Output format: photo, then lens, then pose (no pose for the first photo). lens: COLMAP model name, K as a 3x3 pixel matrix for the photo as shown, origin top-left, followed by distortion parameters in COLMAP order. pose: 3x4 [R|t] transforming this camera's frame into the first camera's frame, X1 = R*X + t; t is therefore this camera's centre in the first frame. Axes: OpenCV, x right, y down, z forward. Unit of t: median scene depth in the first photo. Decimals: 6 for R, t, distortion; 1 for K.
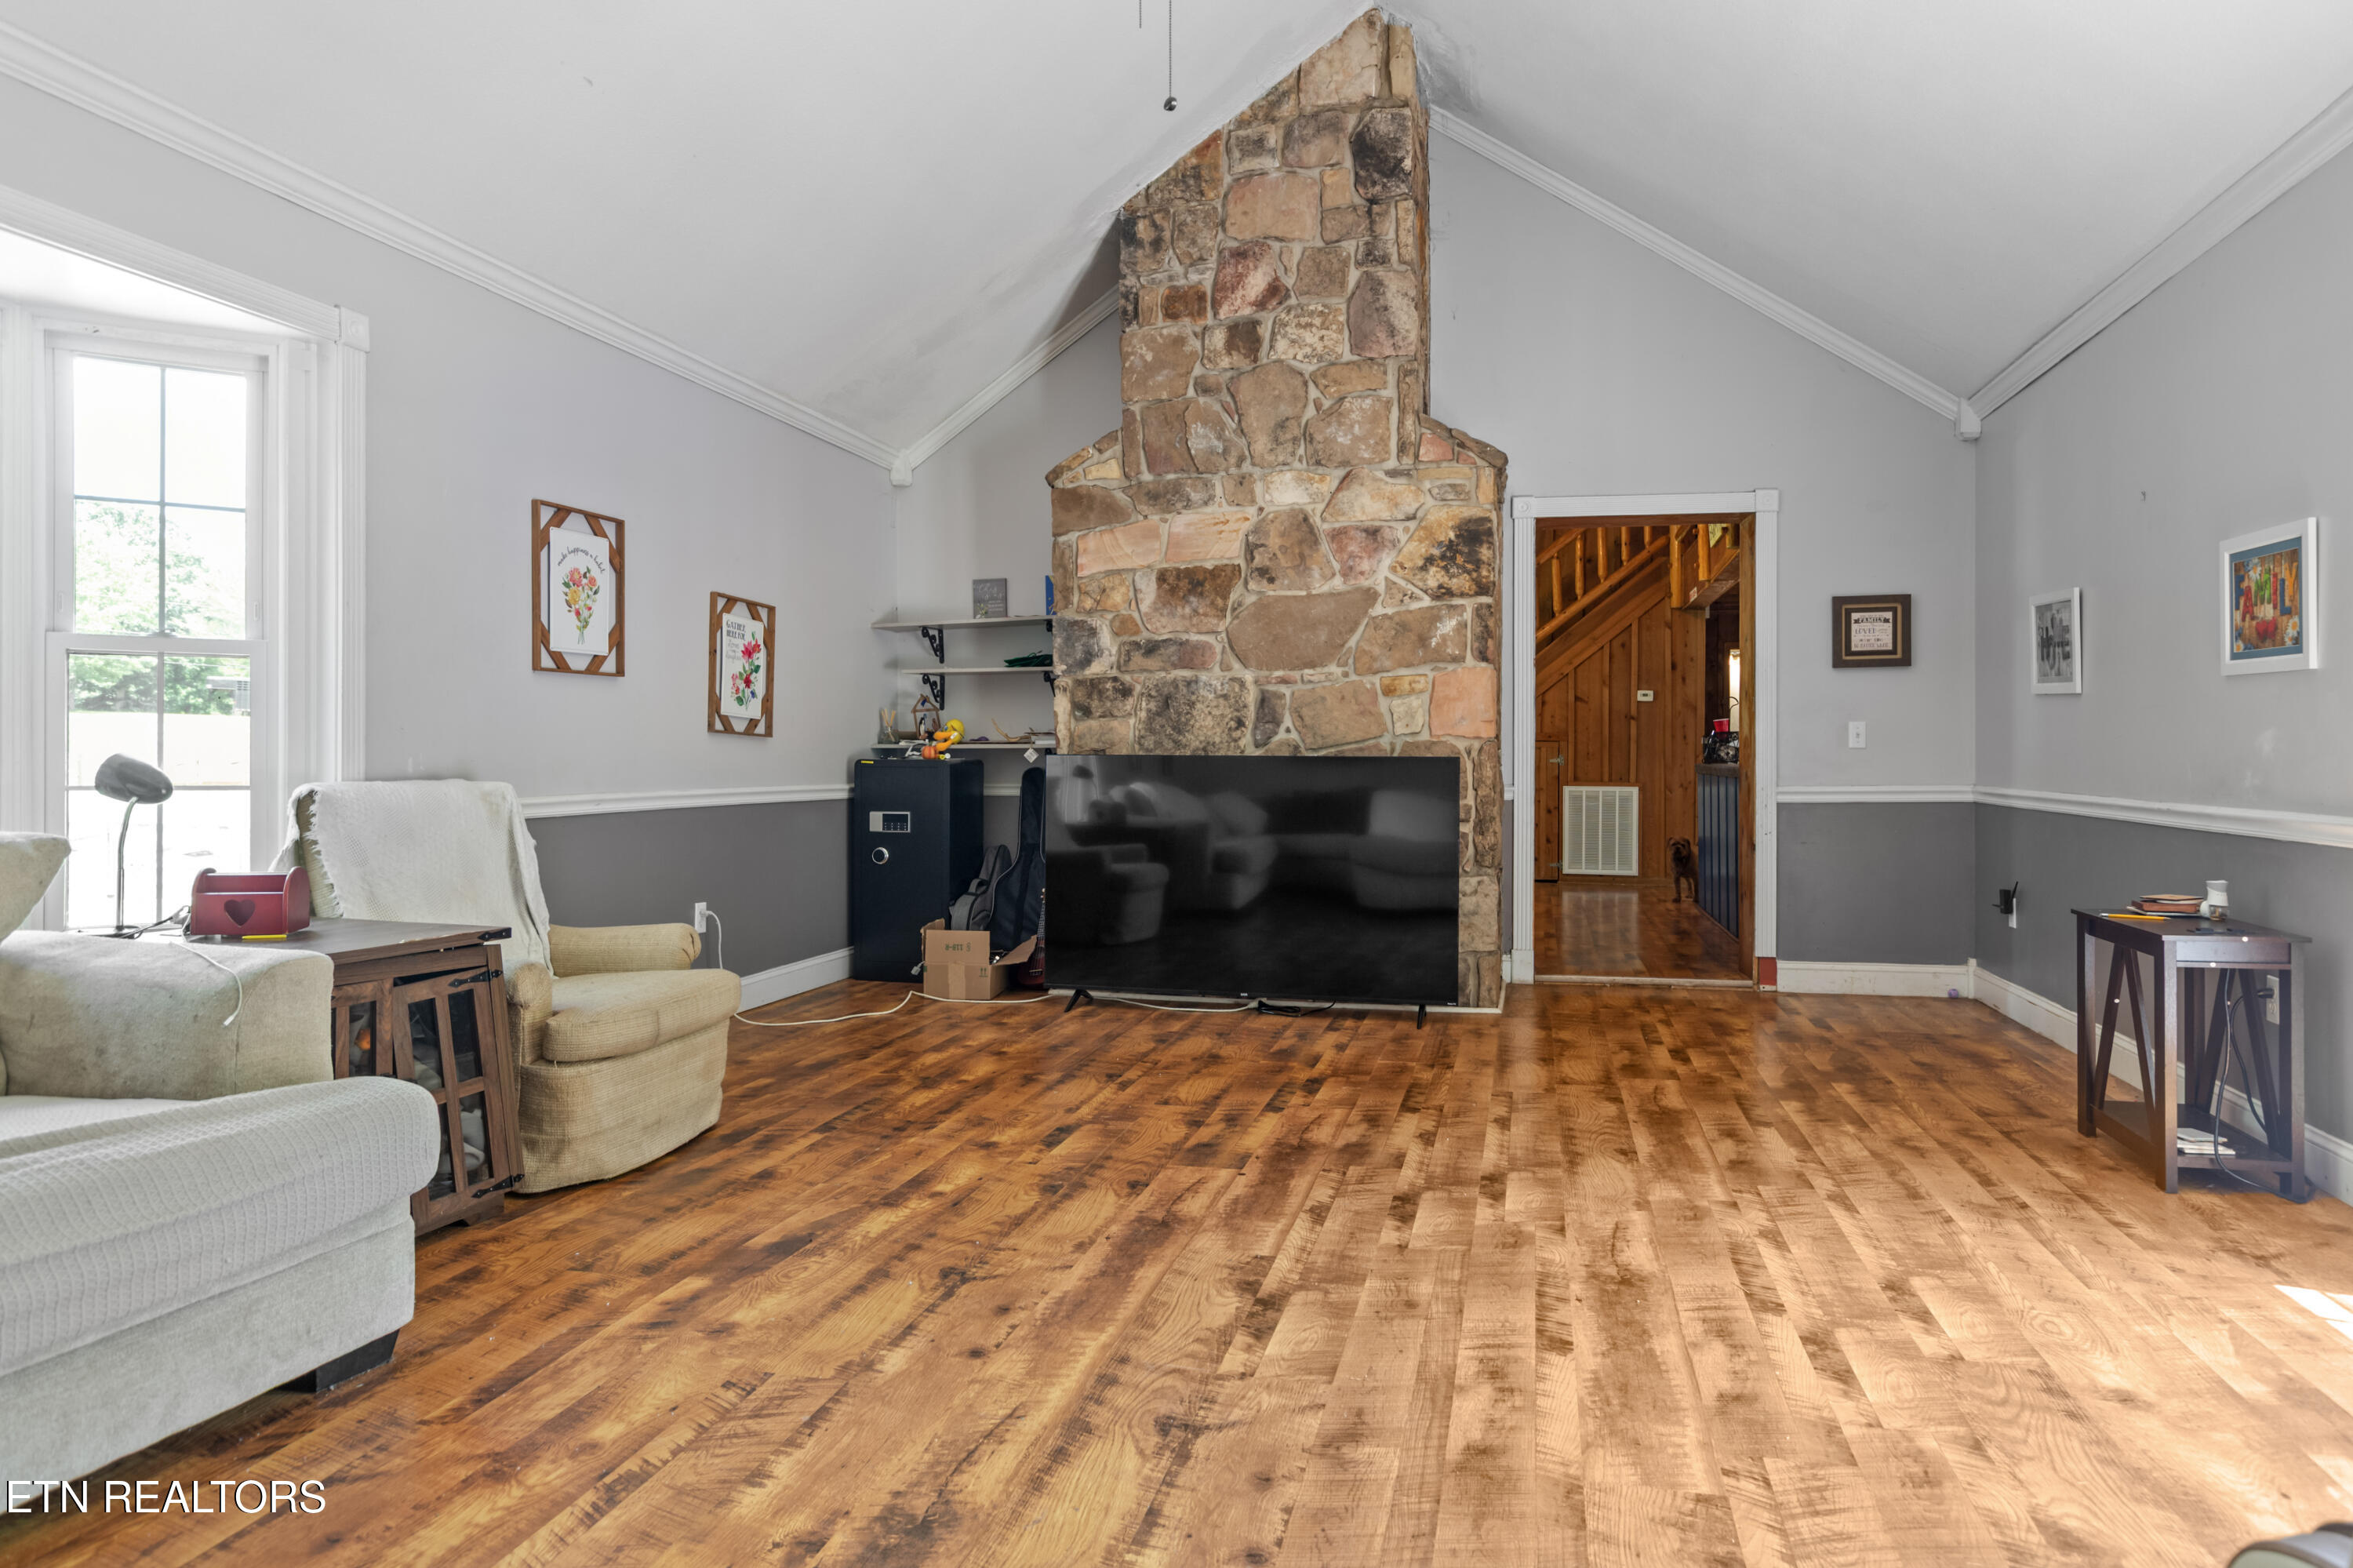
lens RADIAL K [[1423.9, 0, 1178.3], [0, 1423.9, 741.7], [0, 0, 1]] dist [-0.001455, -0.002503]
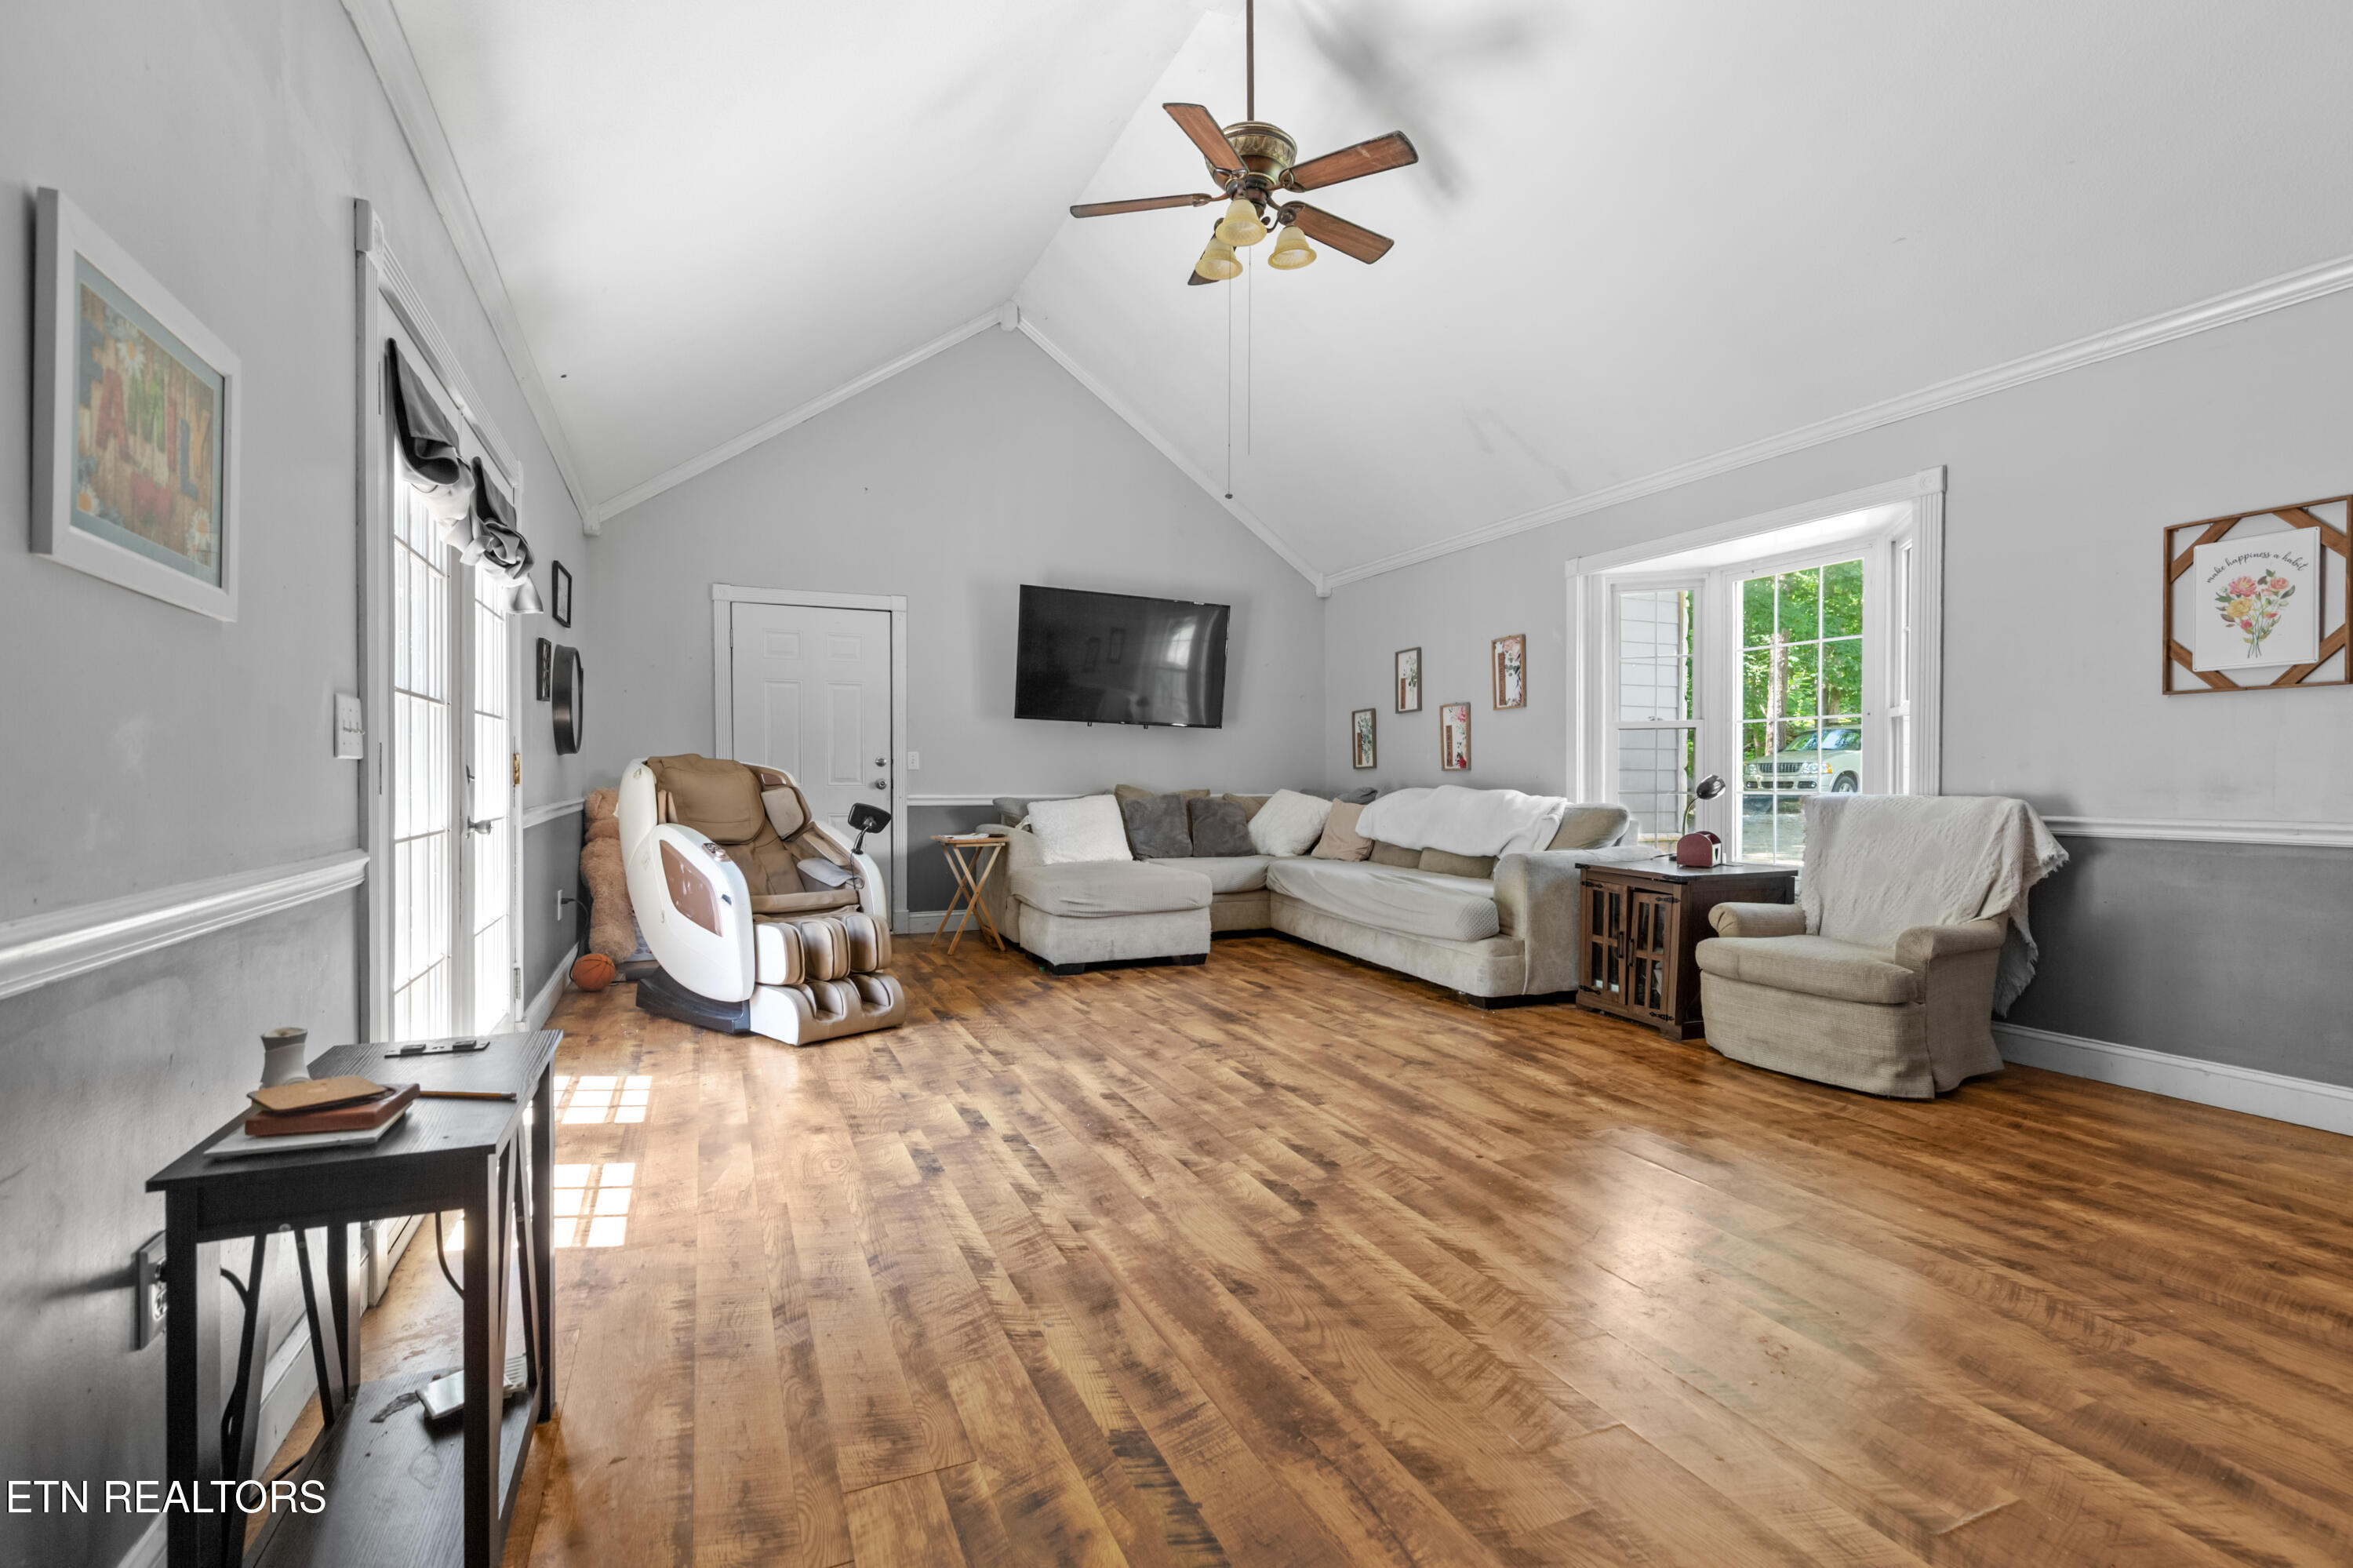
lens RADIAL K [[1109.2, 0, 1176.5], [0, 1109.2, 784.0], [0, 0, 1]] dist [-0.000219, 0.000162]
pose [[-0.796080, 0.003625, -0.605180, 0.933380], [0.002192, 0.999993, 0.003107, 0.019258], [0.605187, 0.001147, -0.796083, 1.931149]]
